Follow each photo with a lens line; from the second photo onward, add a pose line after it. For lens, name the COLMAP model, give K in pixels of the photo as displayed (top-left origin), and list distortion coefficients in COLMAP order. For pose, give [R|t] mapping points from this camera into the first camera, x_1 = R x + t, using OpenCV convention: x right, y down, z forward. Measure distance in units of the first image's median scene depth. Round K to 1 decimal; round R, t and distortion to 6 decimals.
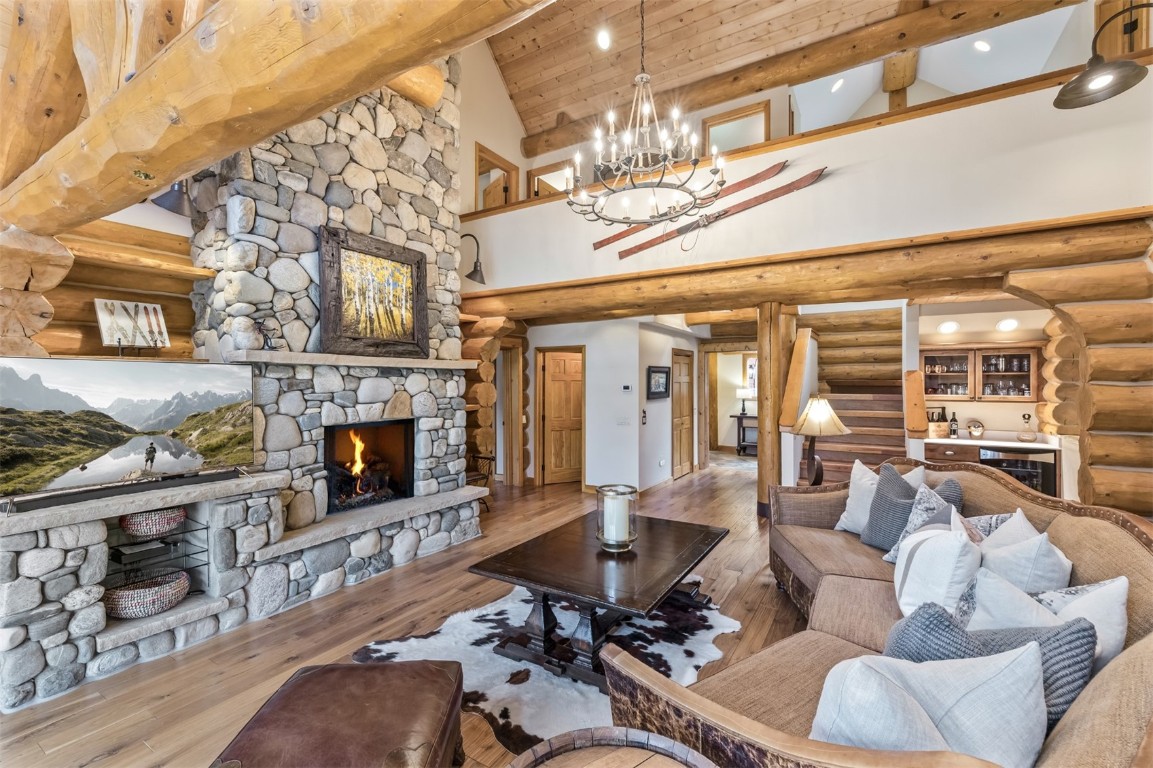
lens RADIAL K [[489.8, 0, 575.5], [0, 489.8, 383.4], [0, 0, 1]] dist [0.000515, -0.000214]
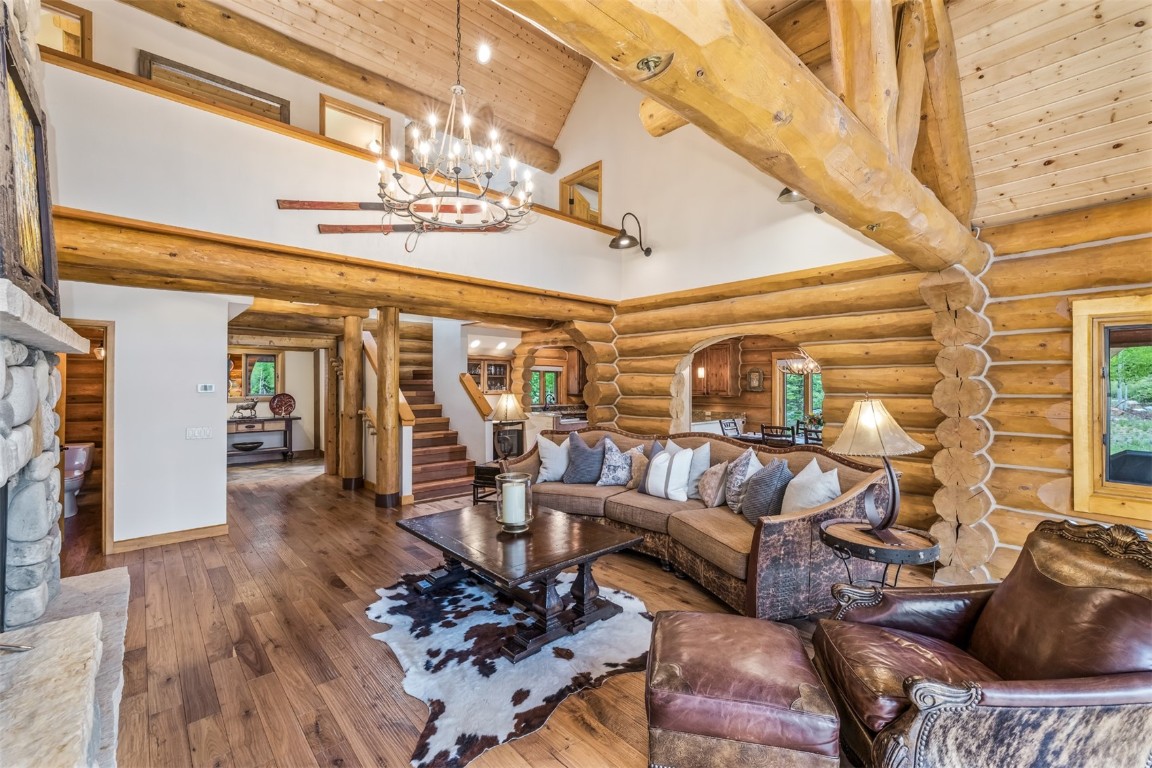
lens RADIAL K [[489.3, 0, 576.0], [0, 489.3, 381.7], [0, 0, 1]] dist [0.000515, -0.000214]
pose [[0.271007, 0.002902, 0.962573, -0.922962], [-0.001319, 0.999996, -0.002643, 0.002481], [-0.962576, -0.000553, 0.271010, 0.548373]]
